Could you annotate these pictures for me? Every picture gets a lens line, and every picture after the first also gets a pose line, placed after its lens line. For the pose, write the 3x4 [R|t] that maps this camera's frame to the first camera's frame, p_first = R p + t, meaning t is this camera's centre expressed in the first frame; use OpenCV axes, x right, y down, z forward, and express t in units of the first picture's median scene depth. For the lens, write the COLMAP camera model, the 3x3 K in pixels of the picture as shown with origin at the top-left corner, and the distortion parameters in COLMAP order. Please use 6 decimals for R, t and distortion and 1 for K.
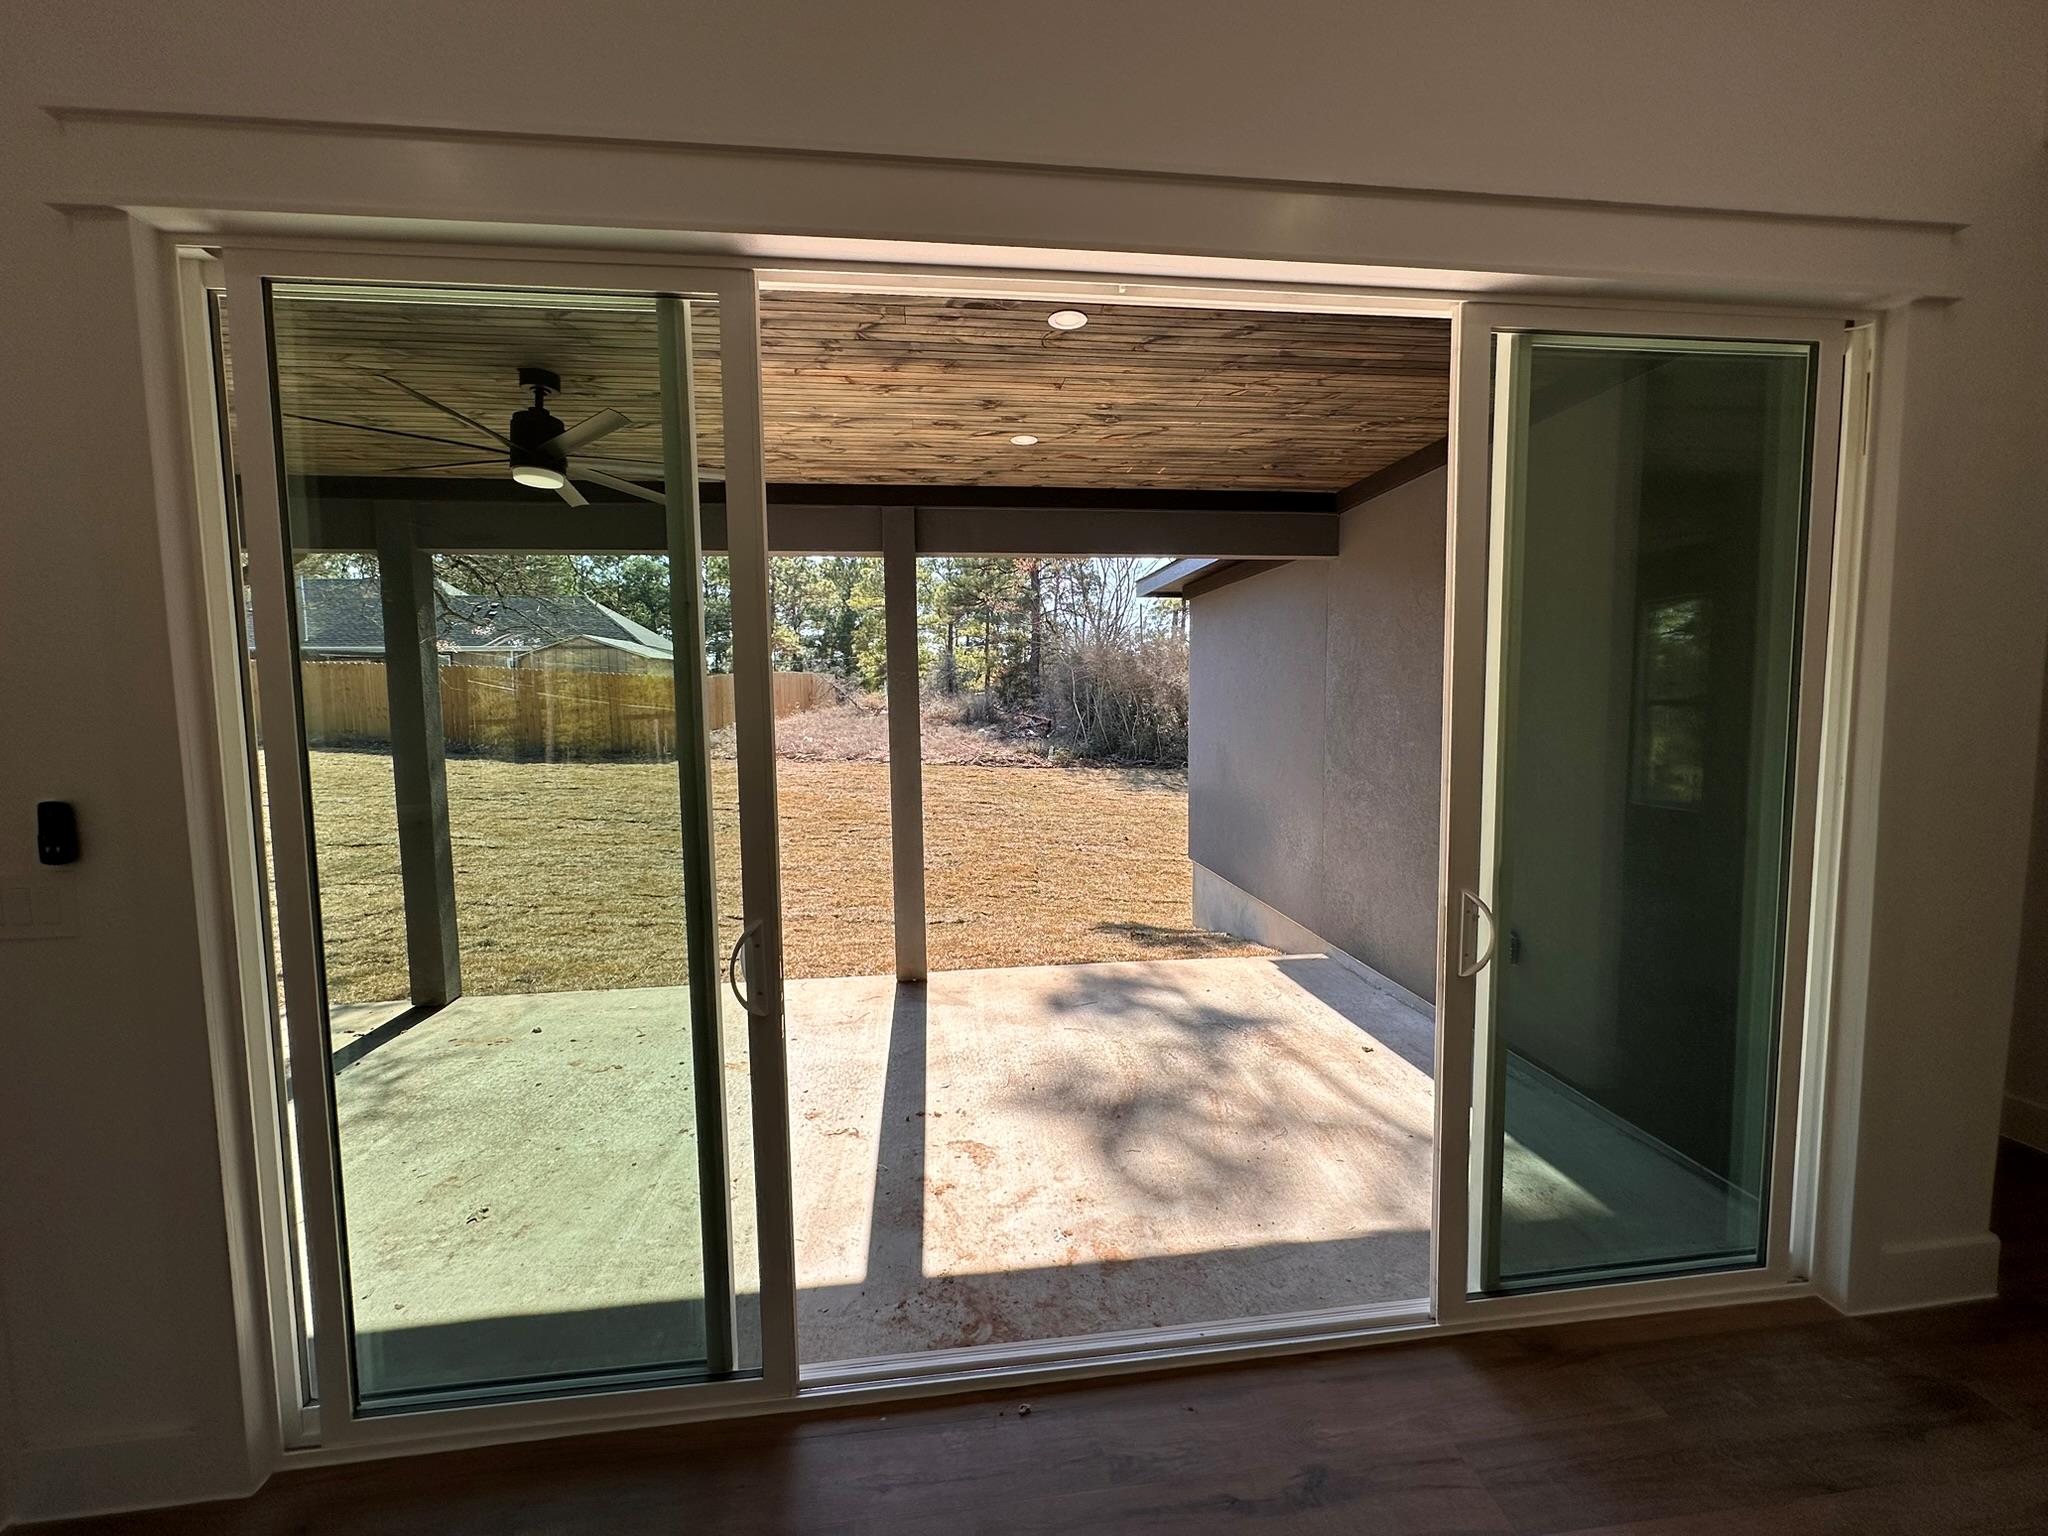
lens RADIAL K [[817.8, 0, 1023.1], [0, 817.8, 768.2], [0, 0, 1]] dist [-0.004700, 0.000866]
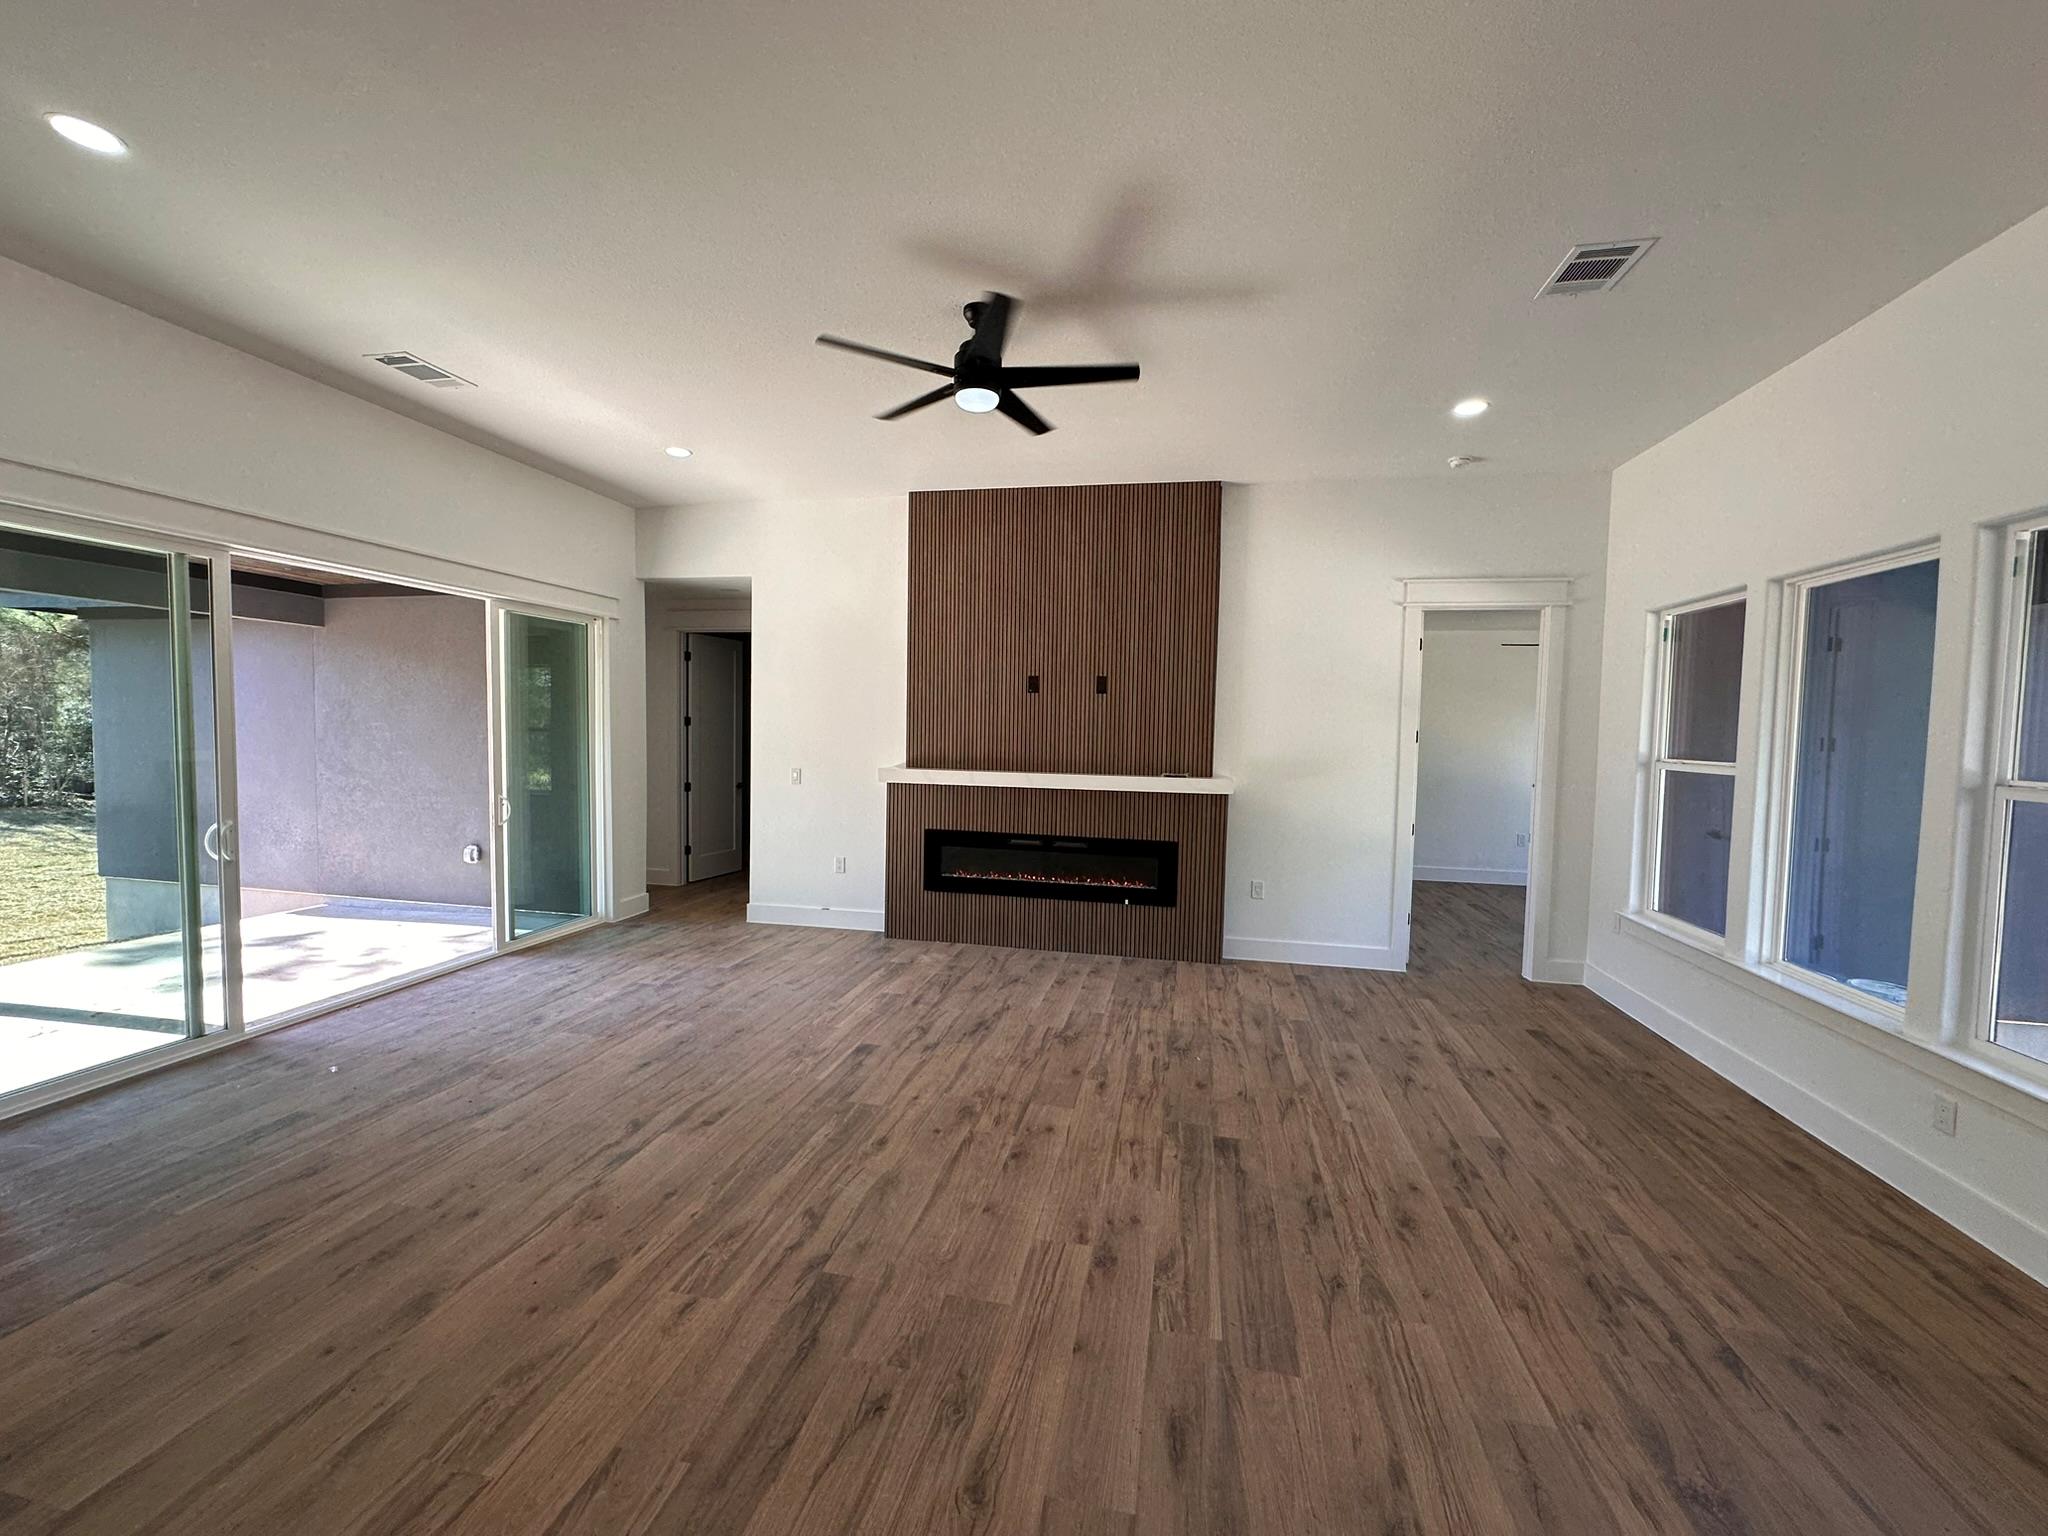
lens RADIAL K [[817.8, 0, 1023.1], [0, 817.8, 768.2], [0, 0, 1]] dist [-0.004700, 0.000866]
pose [[0.317154, -0.028388, 0.947949, -0.616730], [0.055152, 0.998412, 0.011447, 0.046050], [-0.946769, 0.048650, 0.318216, -0.646227]]
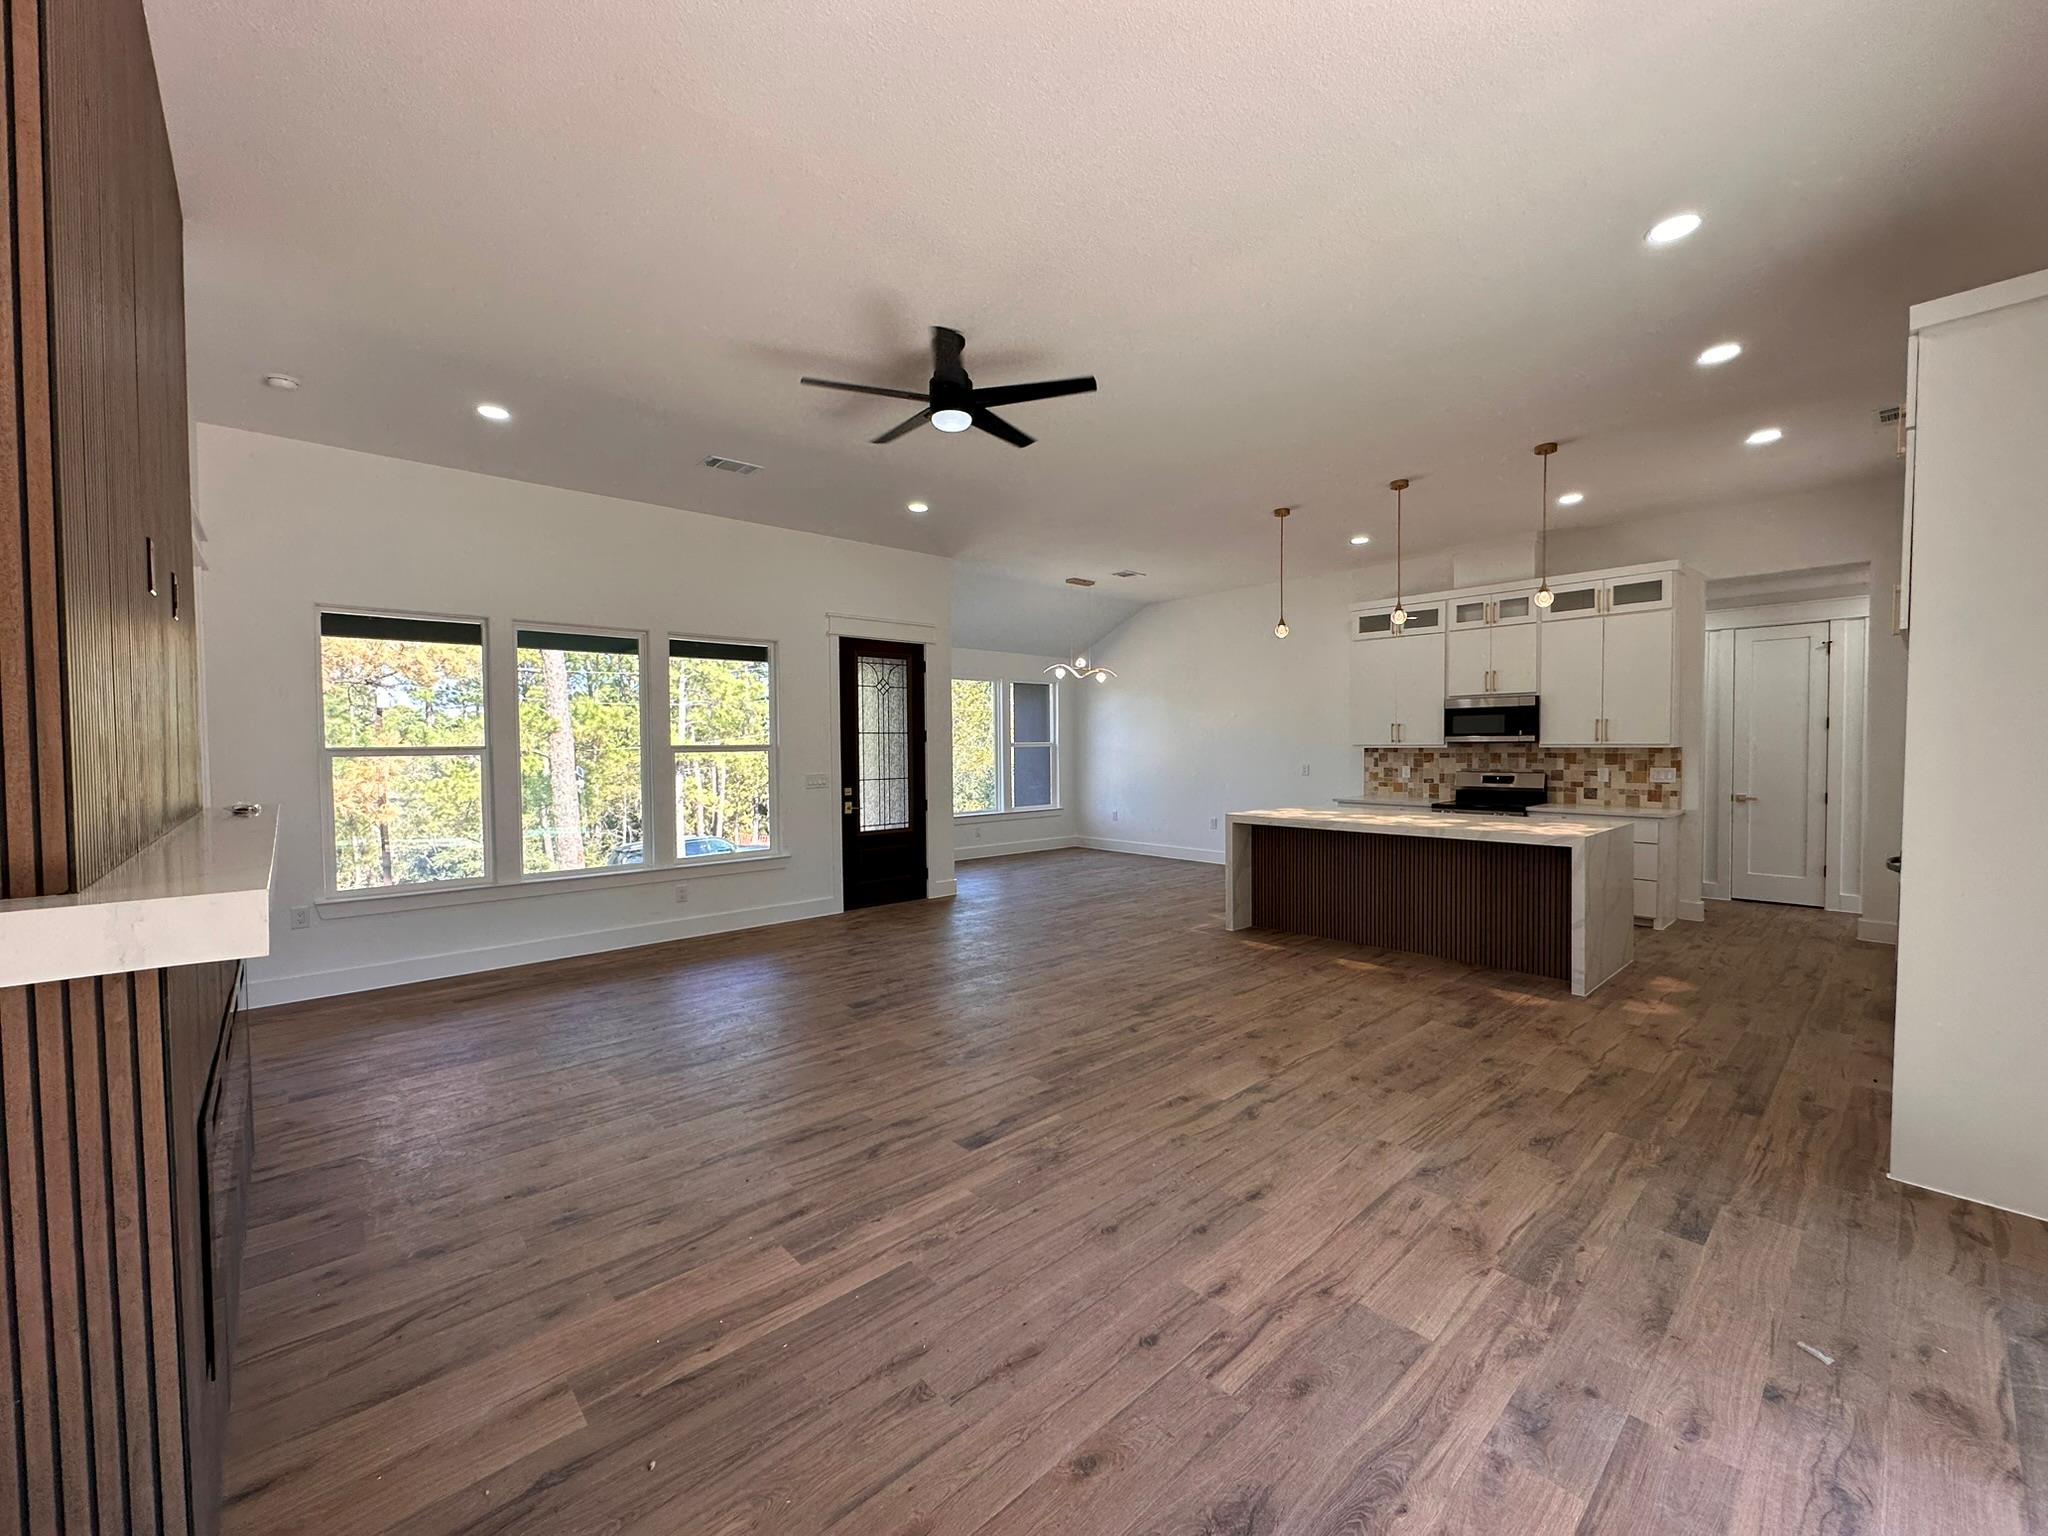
lens RADIAL K [[817.8, 0, 1023.1], [0, 817.8, 768.2], [0, 0, 1]] dist [-0.004700, 0.000866]
pose [[-0.817030, 0.038698, -0.575295, 0.416231], [-0.028389, 0.993835, 0.107171, -0.020809], [0.575896, 0.103894, -0.810895, 0.270174]]
